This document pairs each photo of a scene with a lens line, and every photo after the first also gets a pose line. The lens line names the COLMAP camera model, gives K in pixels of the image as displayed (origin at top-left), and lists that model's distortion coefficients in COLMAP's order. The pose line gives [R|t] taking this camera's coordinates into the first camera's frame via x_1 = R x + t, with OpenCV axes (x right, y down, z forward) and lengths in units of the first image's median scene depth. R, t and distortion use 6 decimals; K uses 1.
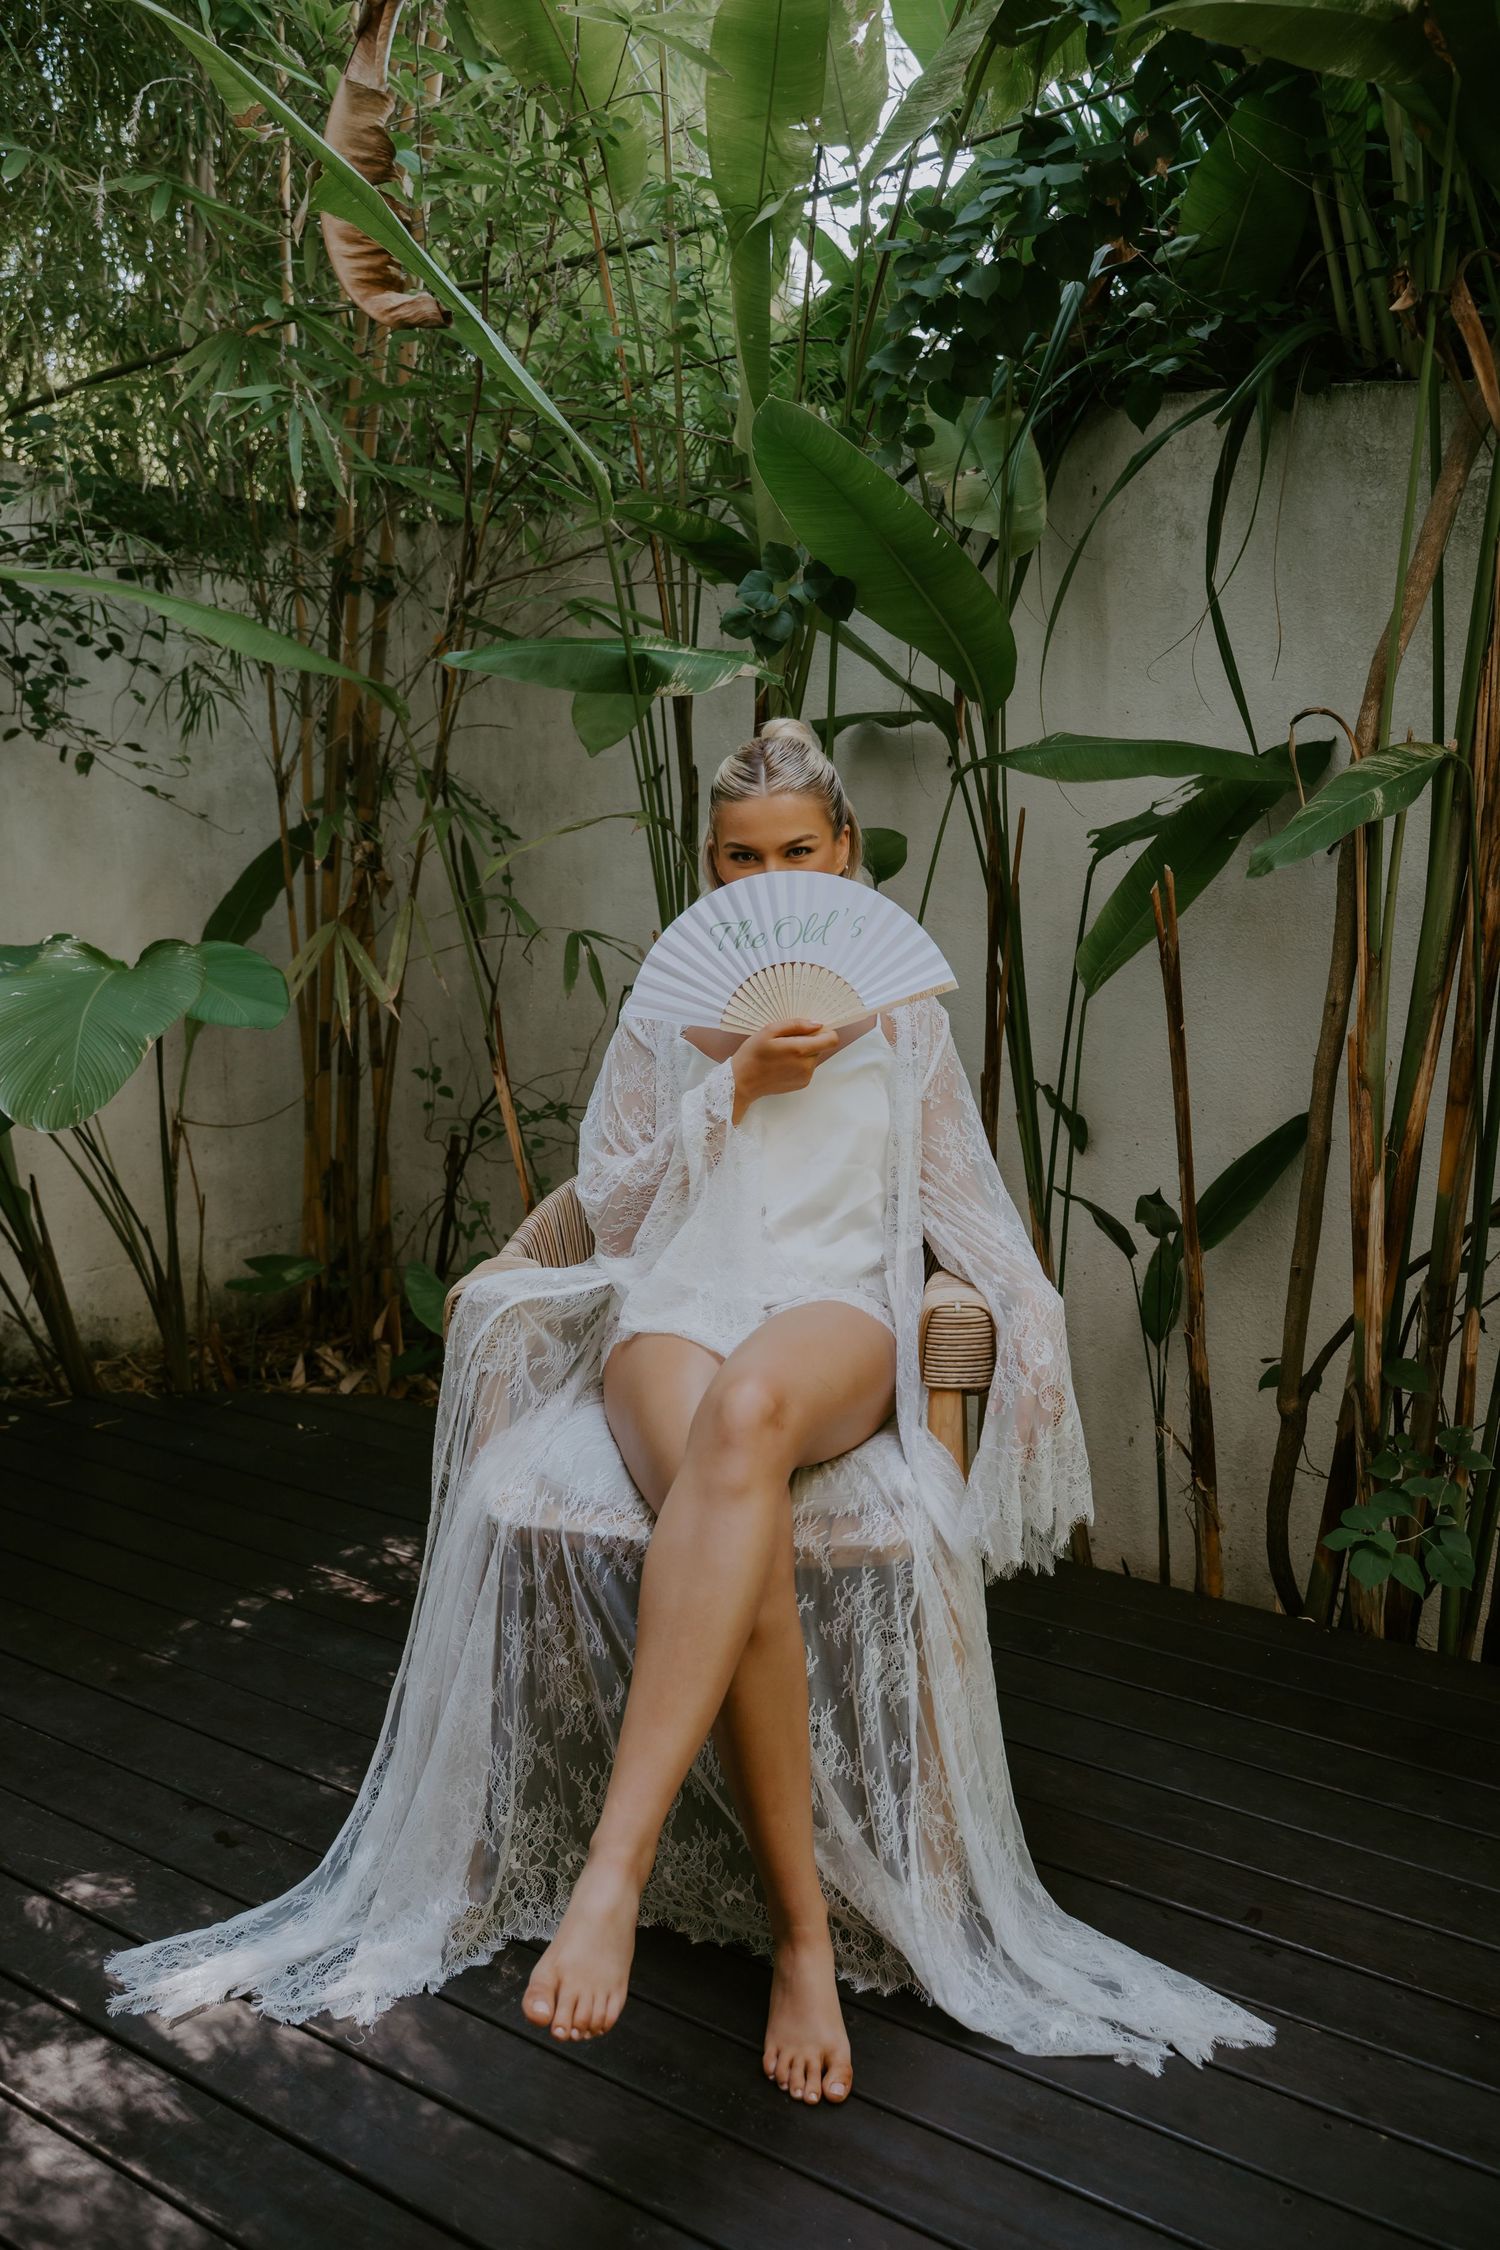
lens RADIAL K [[1869.3, 0, 759.9], [0, 1869.3, 1118.7], [0, 0, 1]] dist [0.001153, -0.000997]
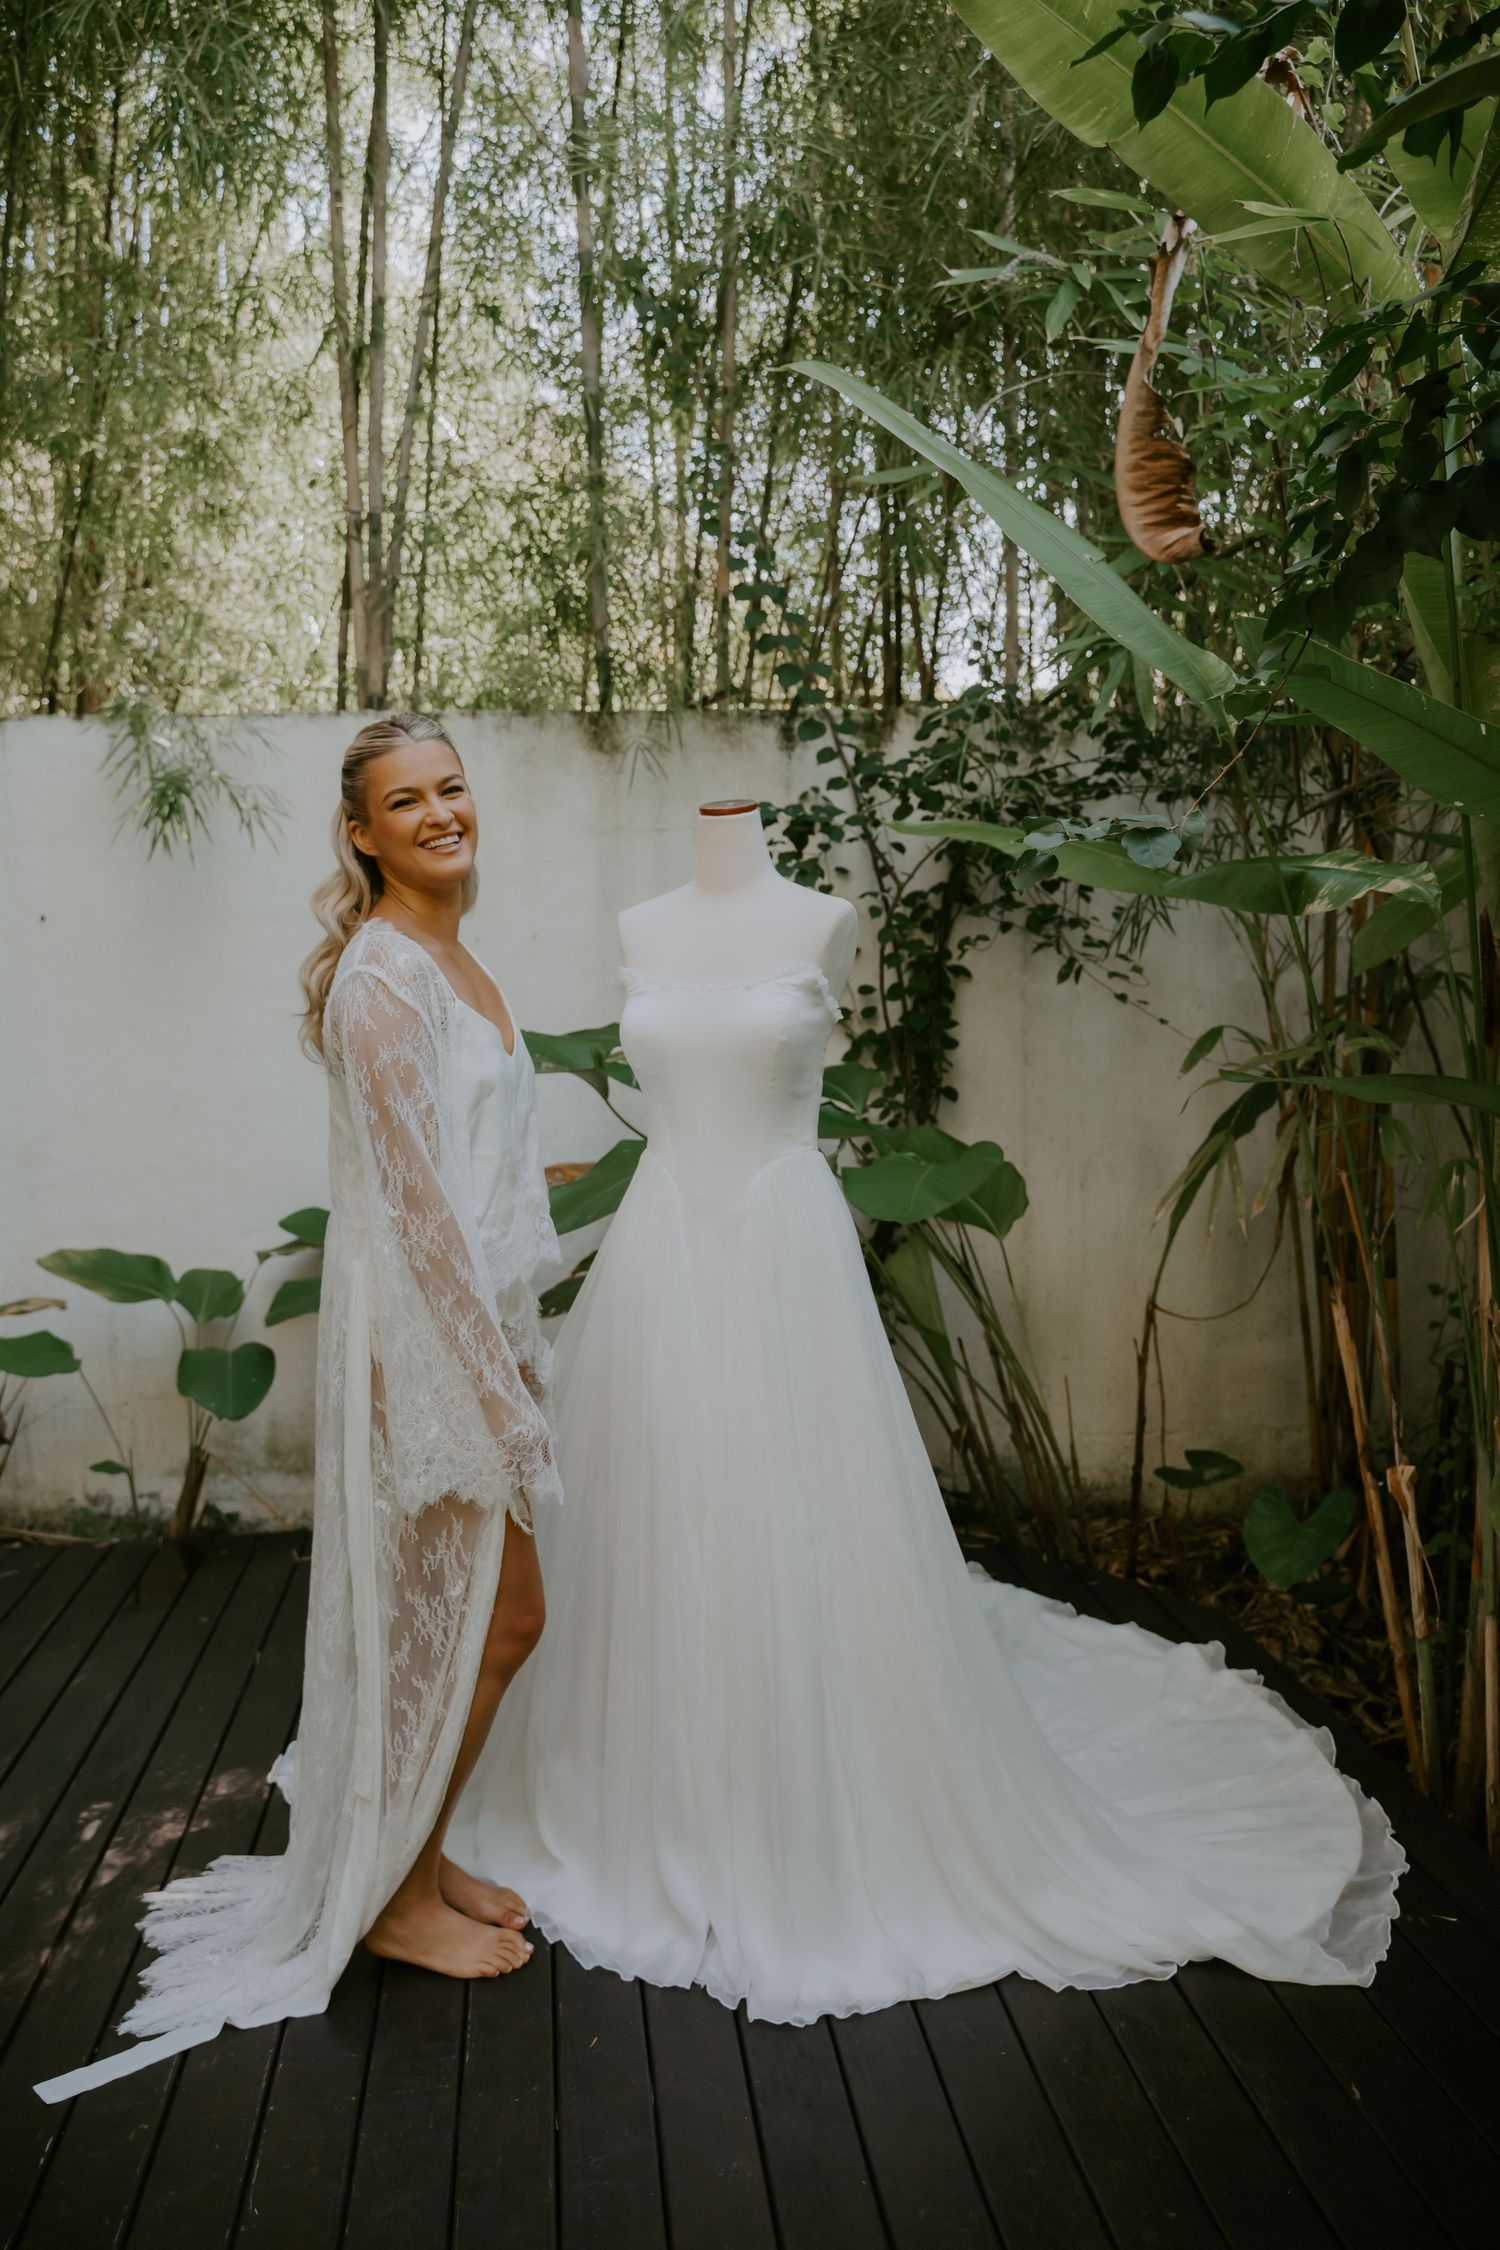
lens RADIAL K [[1807.7, 0, 750.5], [0, 1807.7, 1122.1], [0, 0, 1]] dist [0.003508, -0.000071]
pose [[0.657736, 0.058167, -0.751000, 0.407499], [-0.117769, 0.992694, -0.026257, -0.067633], [0.743985, 0.105714, 0.659780, 0.209925]]
